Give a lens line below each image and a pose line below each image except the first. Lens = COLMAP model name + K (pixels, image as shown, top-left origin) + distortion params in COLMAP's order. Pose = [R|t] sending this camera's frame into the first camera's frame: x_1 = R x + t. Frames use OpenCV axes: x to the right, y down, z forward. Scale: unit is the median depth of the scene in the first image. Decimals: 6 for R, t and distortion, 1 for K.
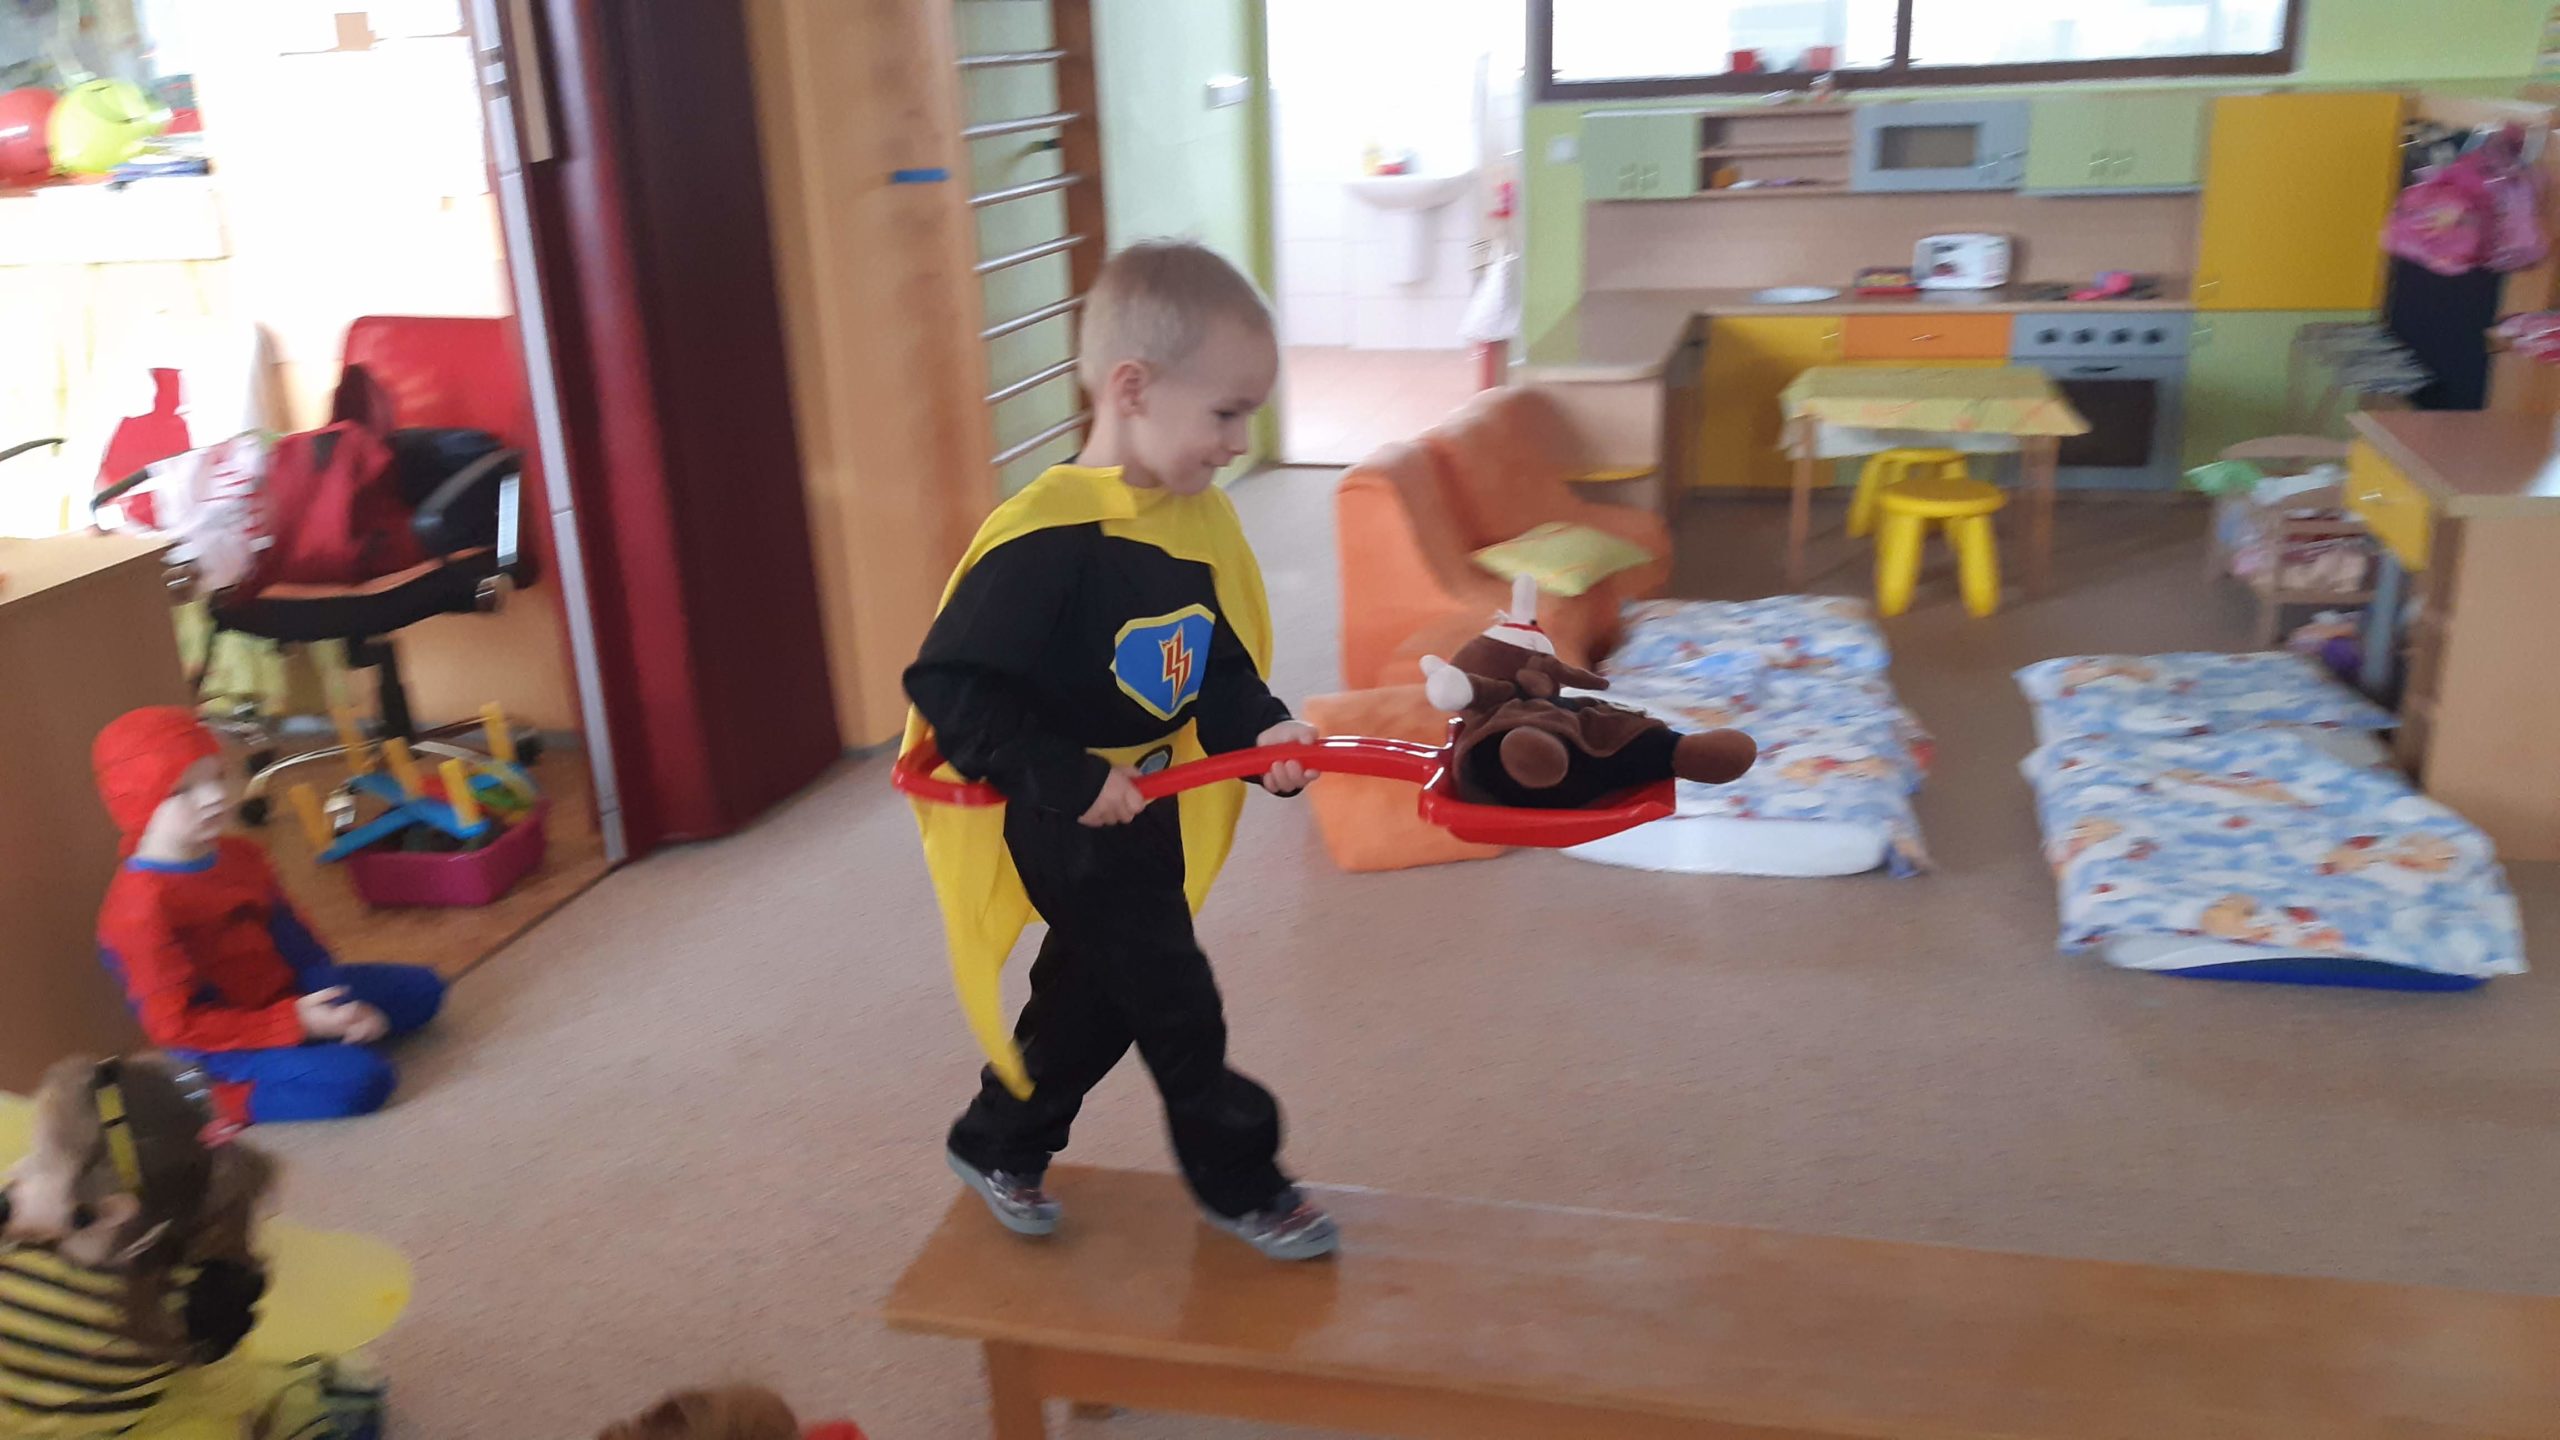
lens RADIAL K [[1930.3, 0, 1280.0], [0, 1930.3, 720.0], [0, 0, 1]] dist [0.087820, -0.159212]
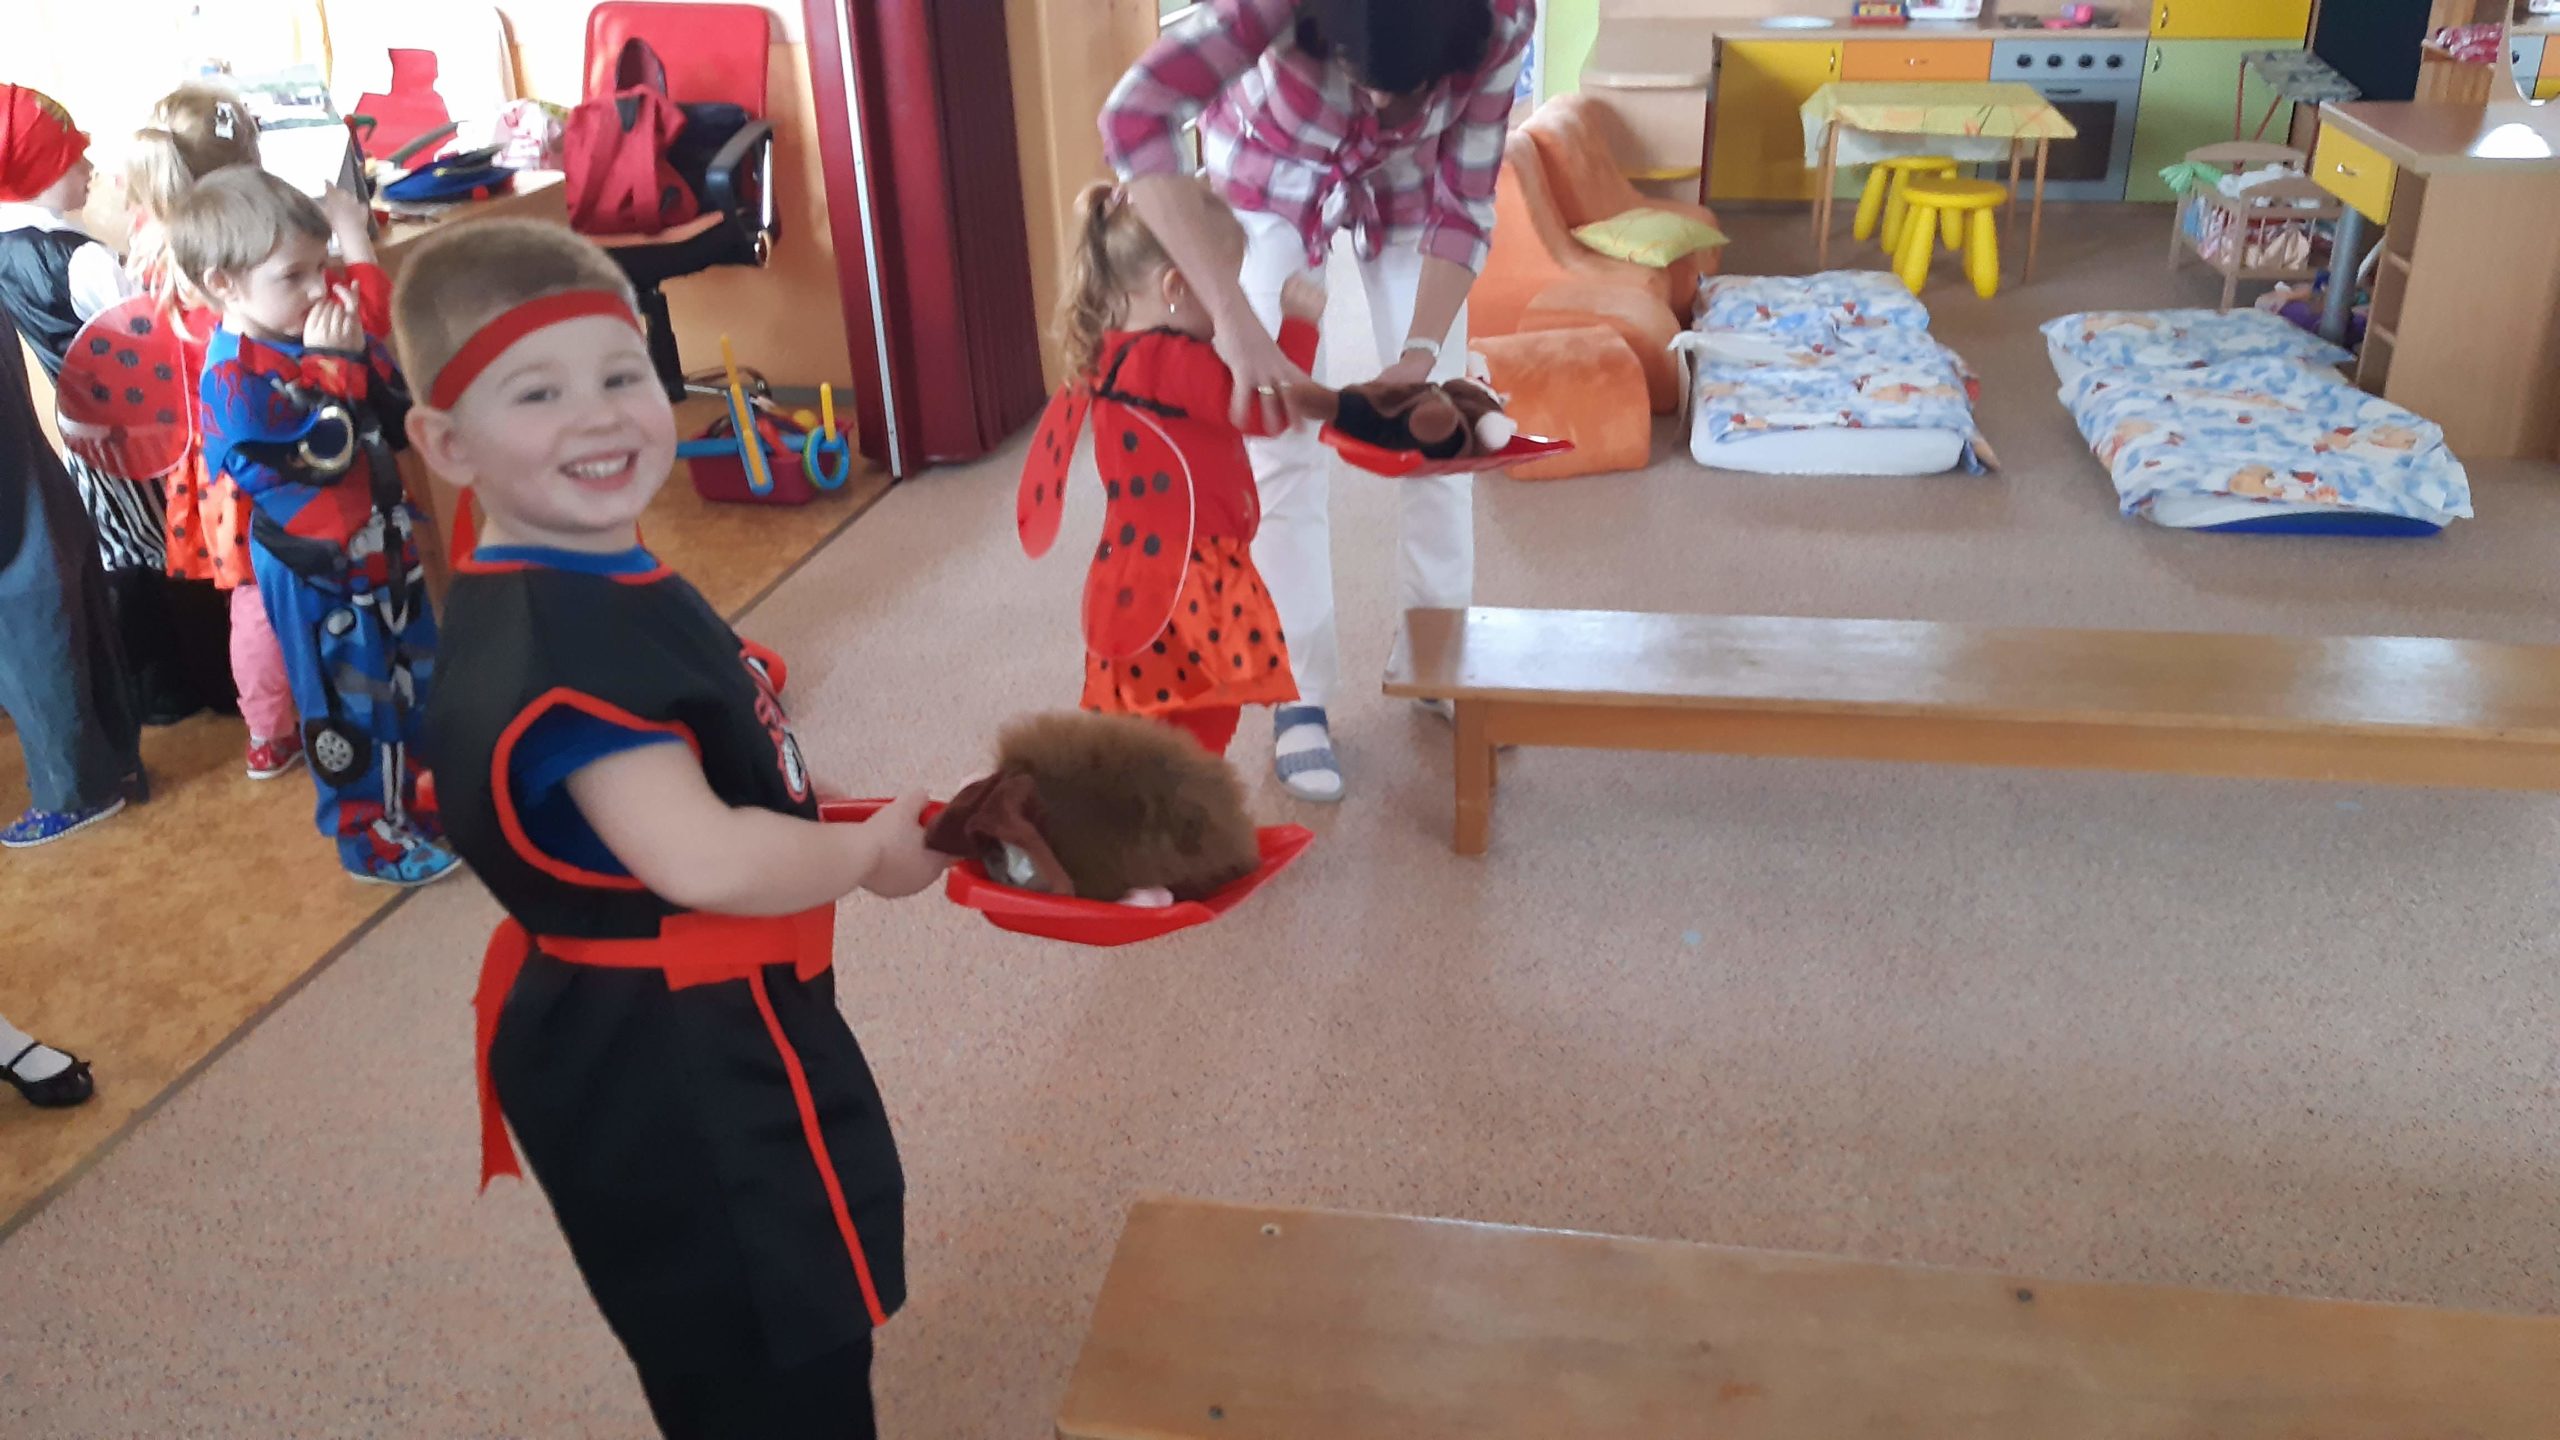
lens RADIAL K [[1930.3, 0, 1280.0], [0, 1930.3, 720.0], [0, 0, 1]] dist [0.087820, -0.159212]
pose [[0.996645, -0.017797, 0.079890, -0.197999], [0.009709, 0.994889, 0.100507, 0.097517], [-0.081270, -0.099394, 0.991724, -0.178504]]
